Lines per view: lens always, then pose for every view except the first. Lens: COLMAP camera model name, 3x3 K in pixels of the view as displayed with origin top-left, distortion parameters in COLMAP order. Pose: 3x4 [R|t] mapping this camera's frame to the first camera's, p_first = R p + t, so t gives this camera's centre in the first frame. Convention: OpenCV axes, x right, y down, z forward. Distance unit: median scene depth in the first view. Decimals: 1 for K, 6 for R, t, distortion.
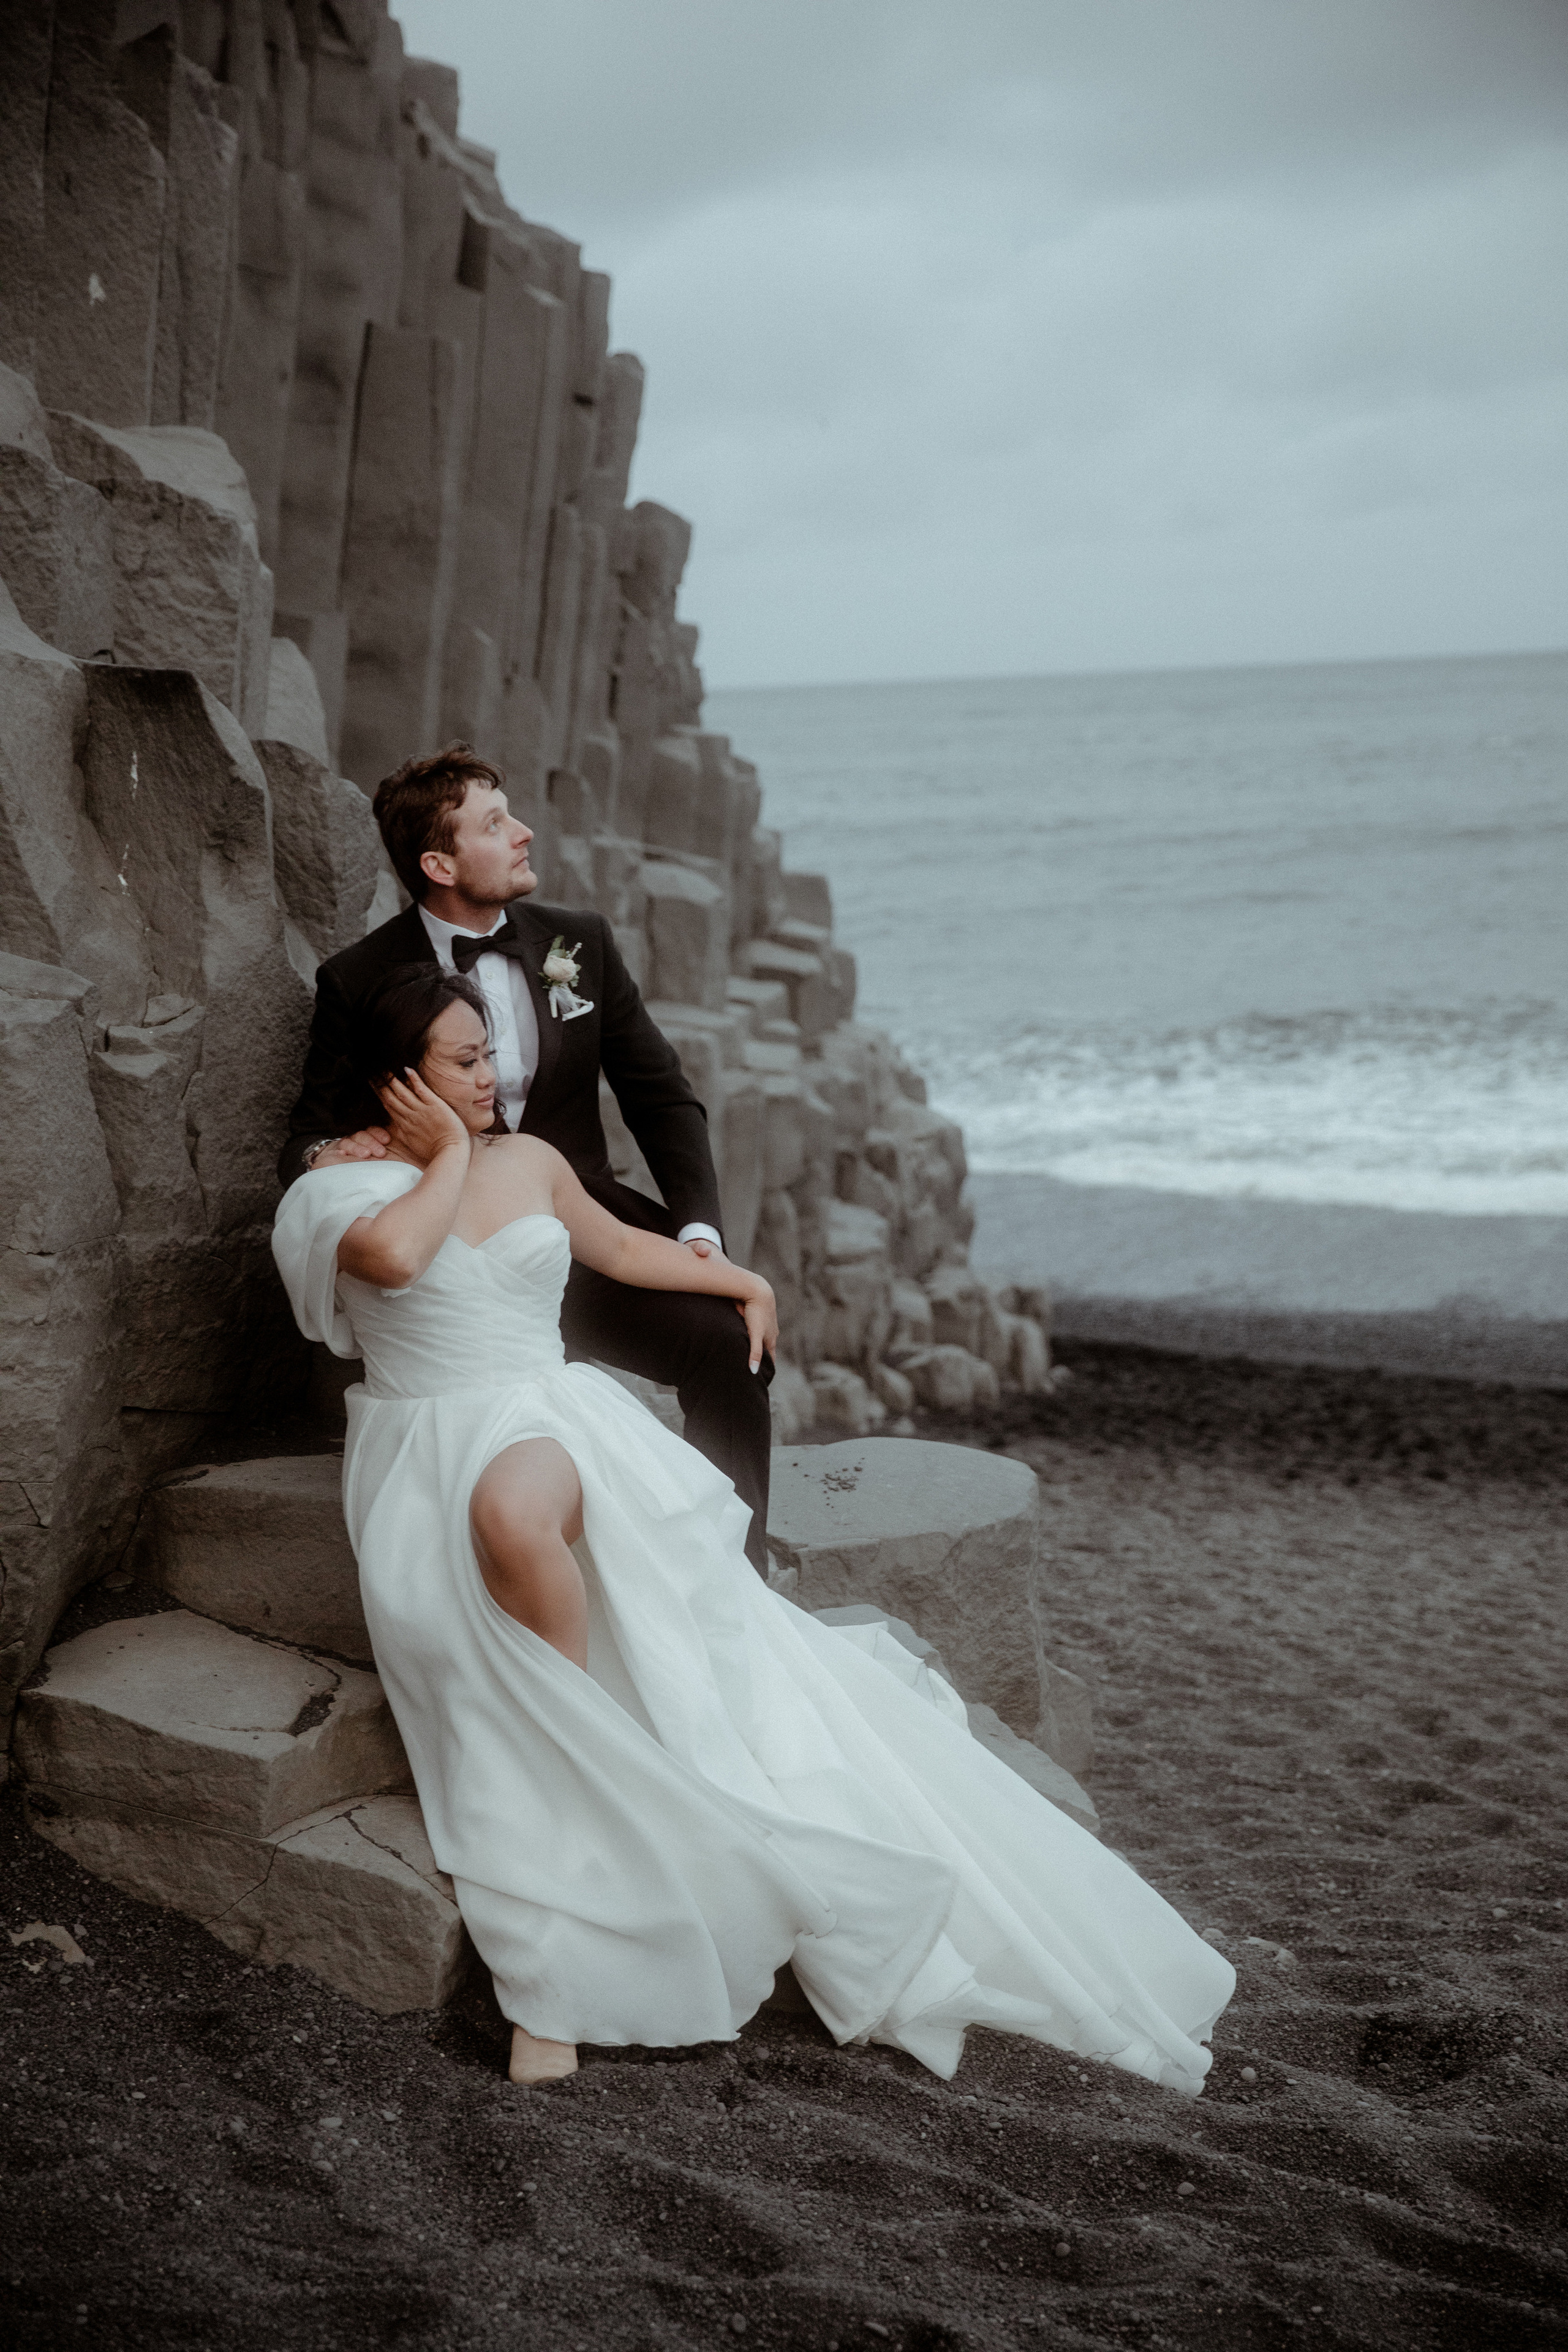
lens RADIAL K [[3479.3, 0, 787.6], [0, 3479.3, 1179.3], [0, 0, 1]] dist [0.099542, 0.111833]
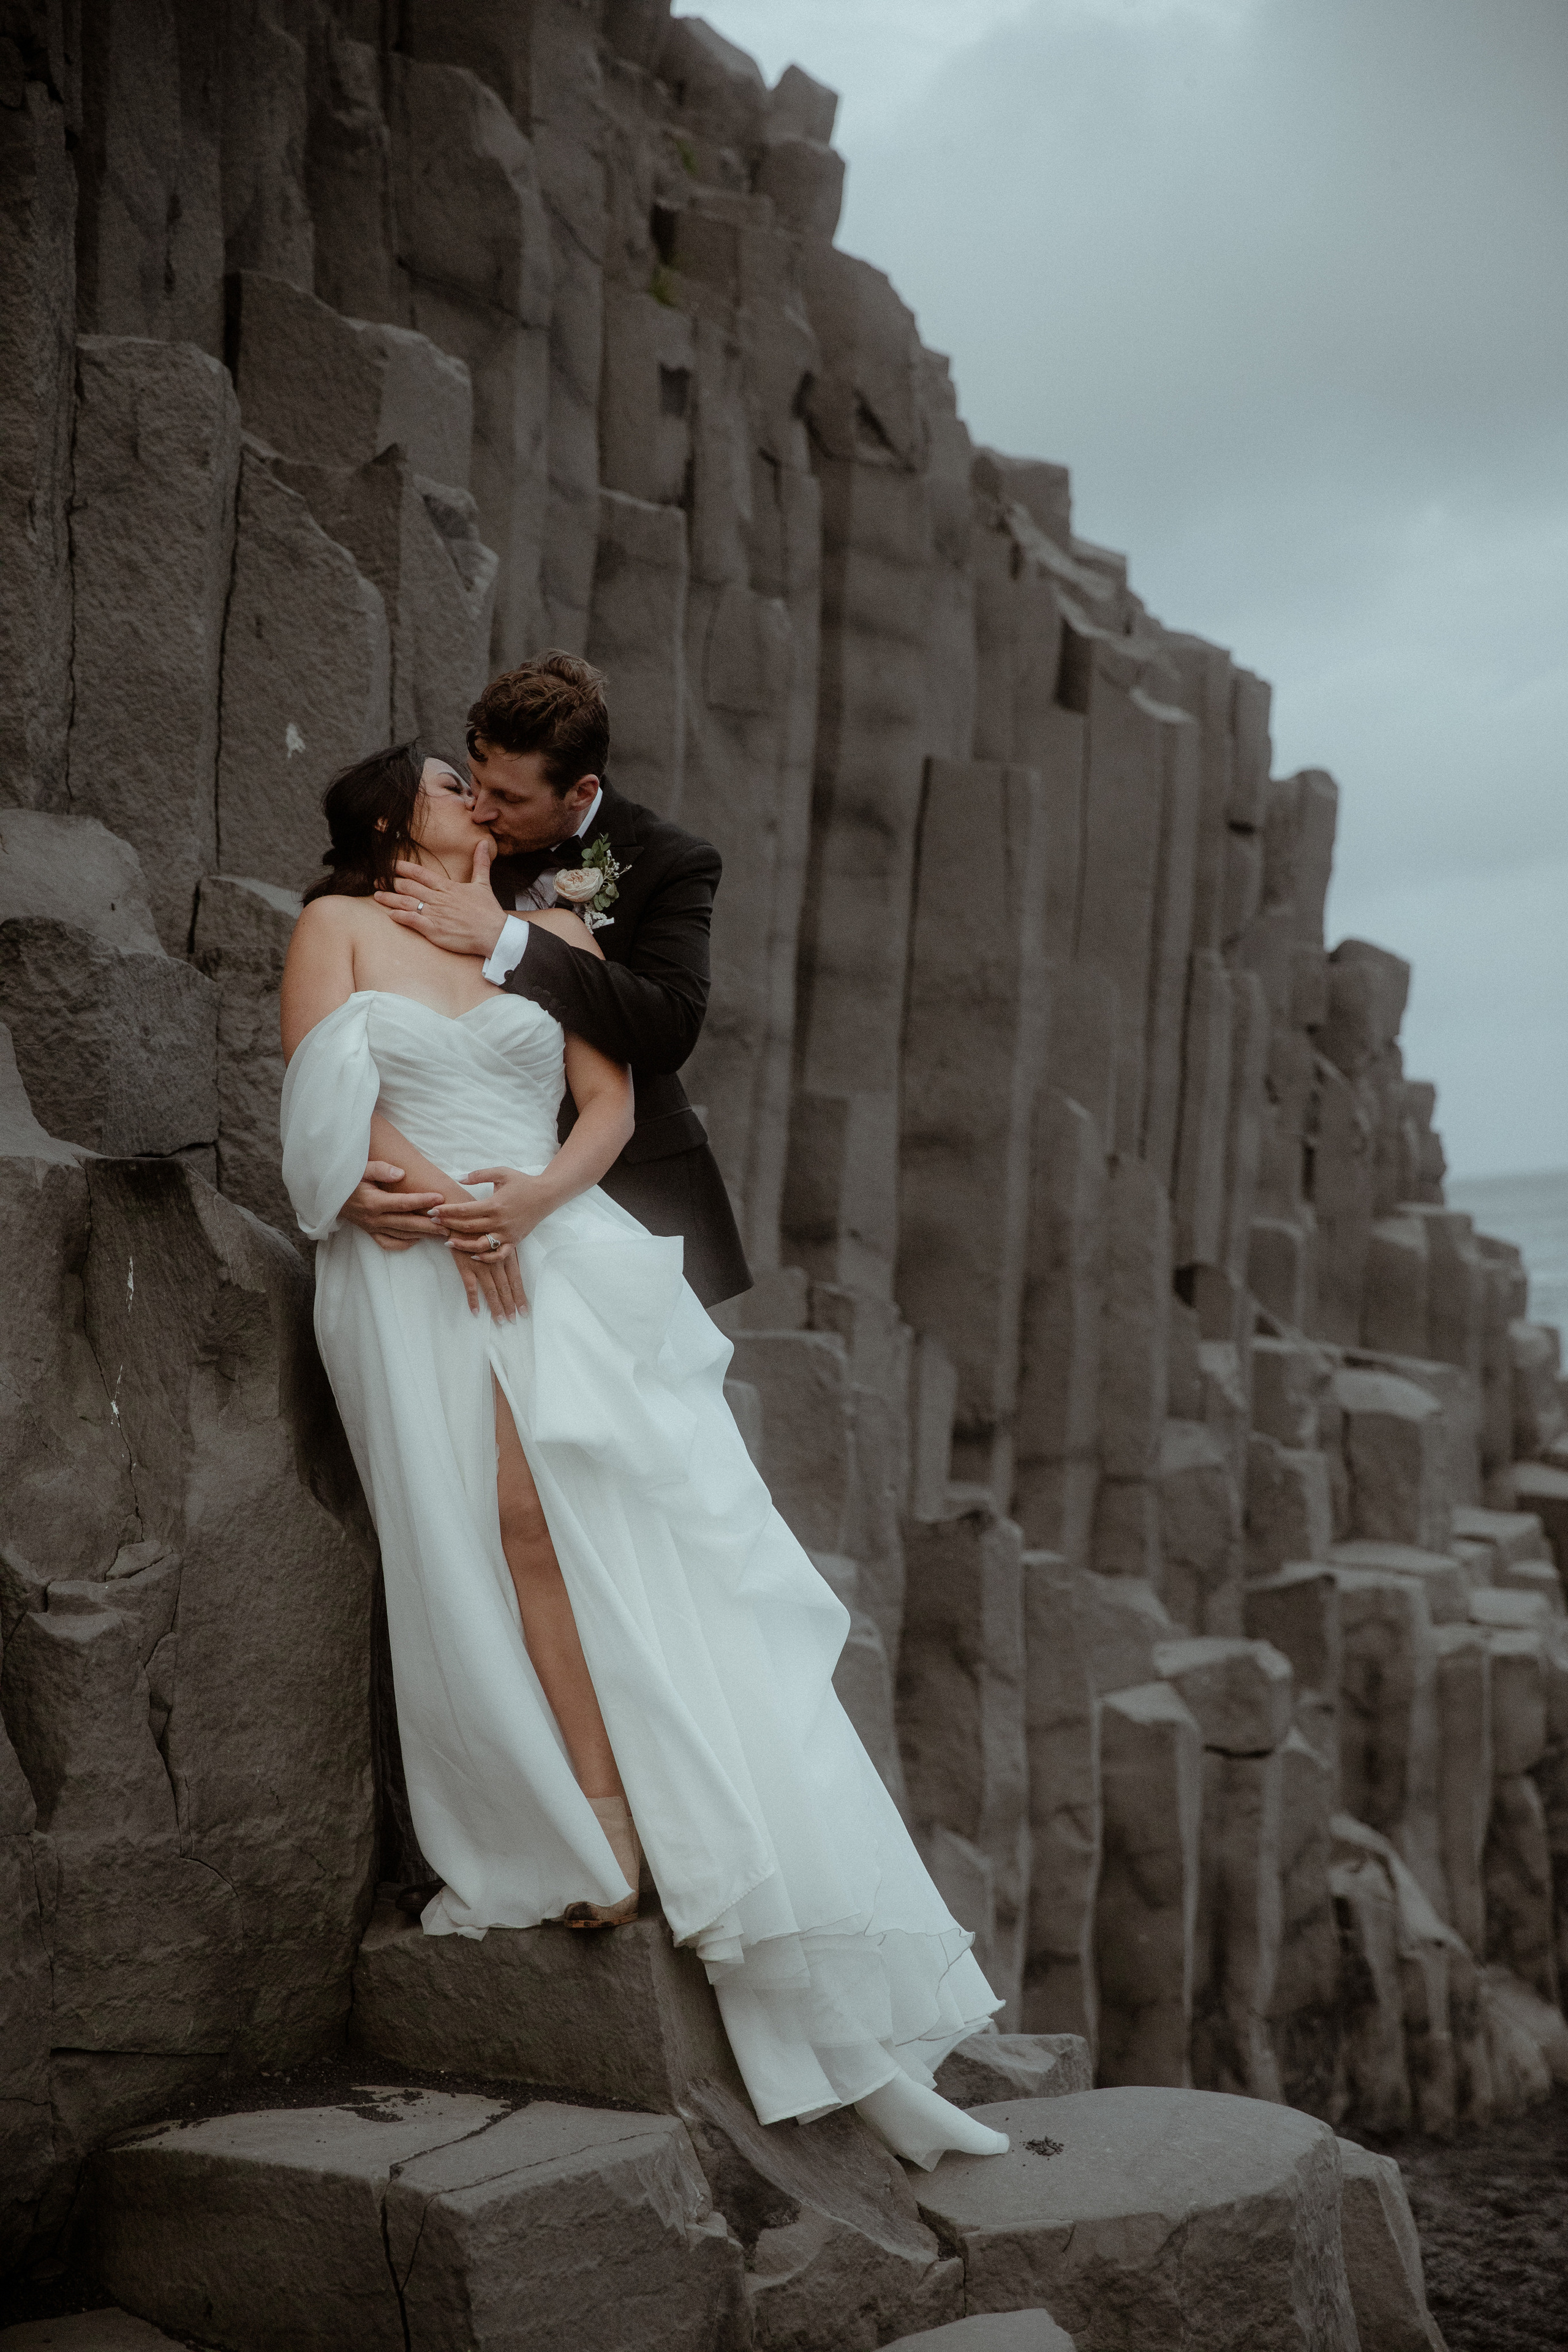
lens RADIAL K [[4180.0, 0, 789.9], [0, 4180.0, 1170.0], [0, 0, 1]] dist [0.188464, 0.065375]
pose [[0.973868, -0.047961, -0.221991, 0.171662], [0.016069, 0.989550, -0.143295, 0.005245], [0.226544, 0.135983, 0.964462, 0.040109]]
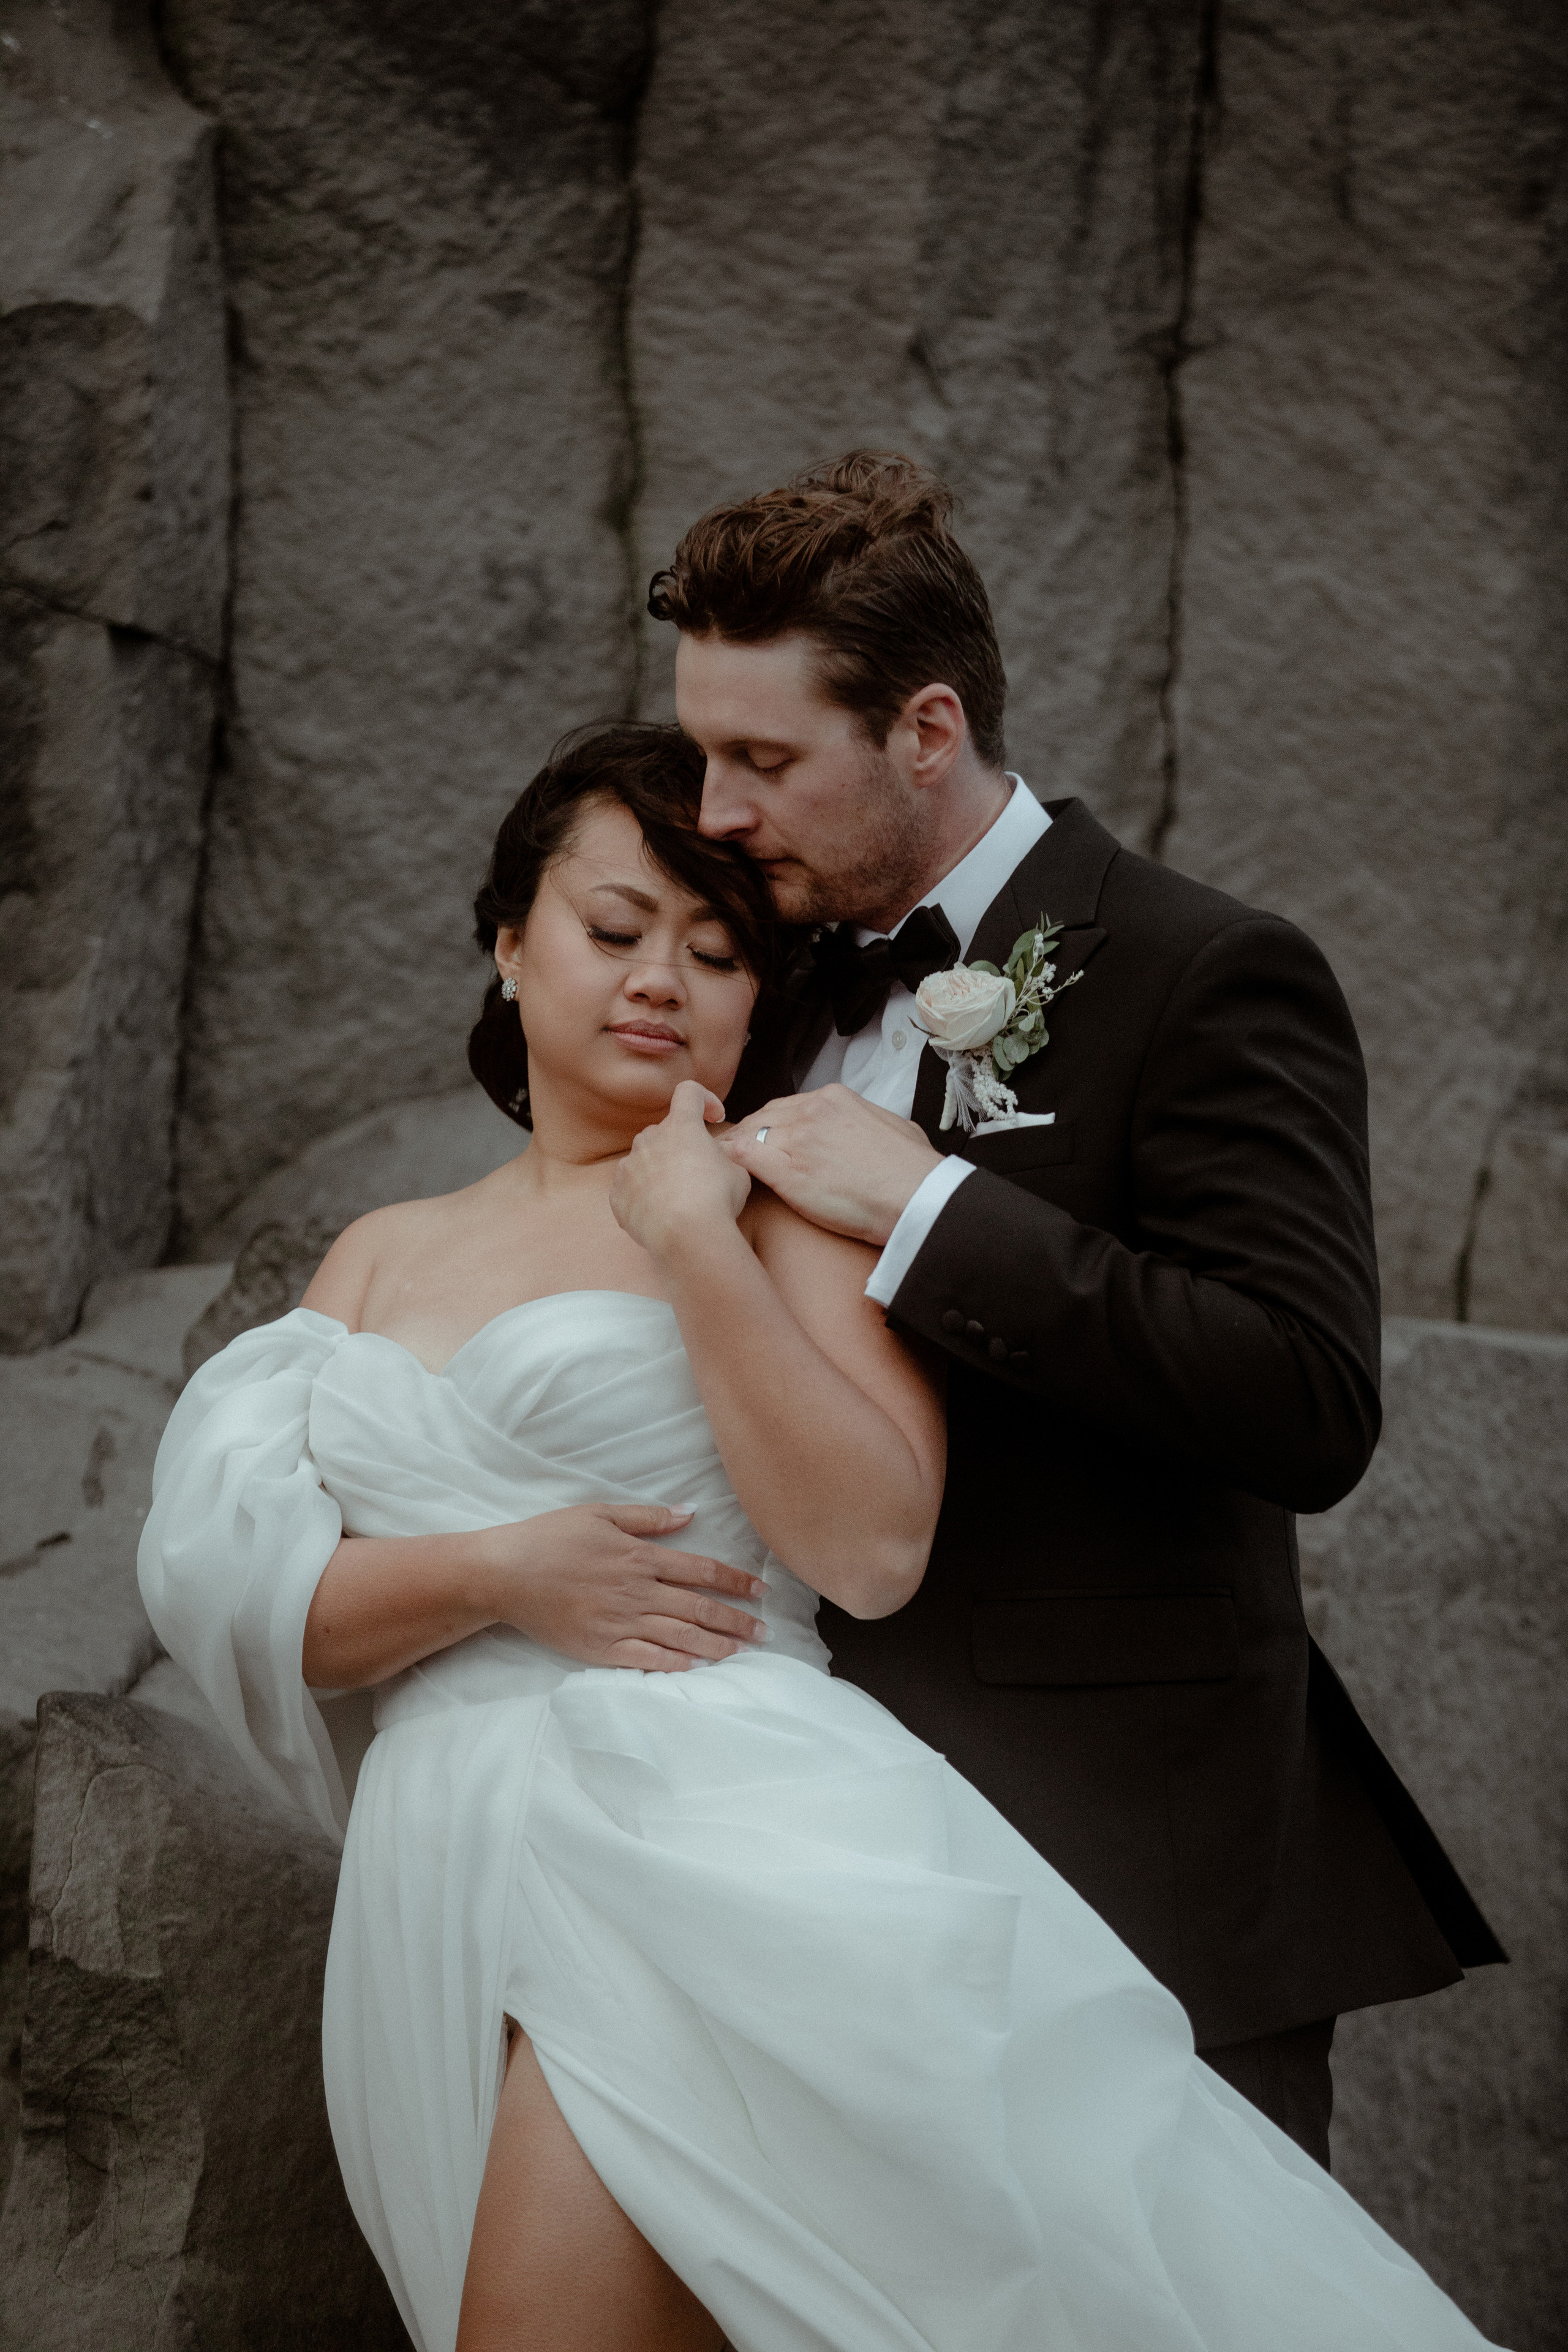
lens RADIAL K [[10222.1, 0, 779.4], [0, 10222.1, 1126.2], [0, 0, 1]] dist [0.676793, 1.078439]
pose [[0.557010, -0.126770, -0.820774, 0.723368], [-0.093832, 0.972348, -0.213859, 0.029687], [0.825188, 0.196136, 0.529712, 0.370814]]
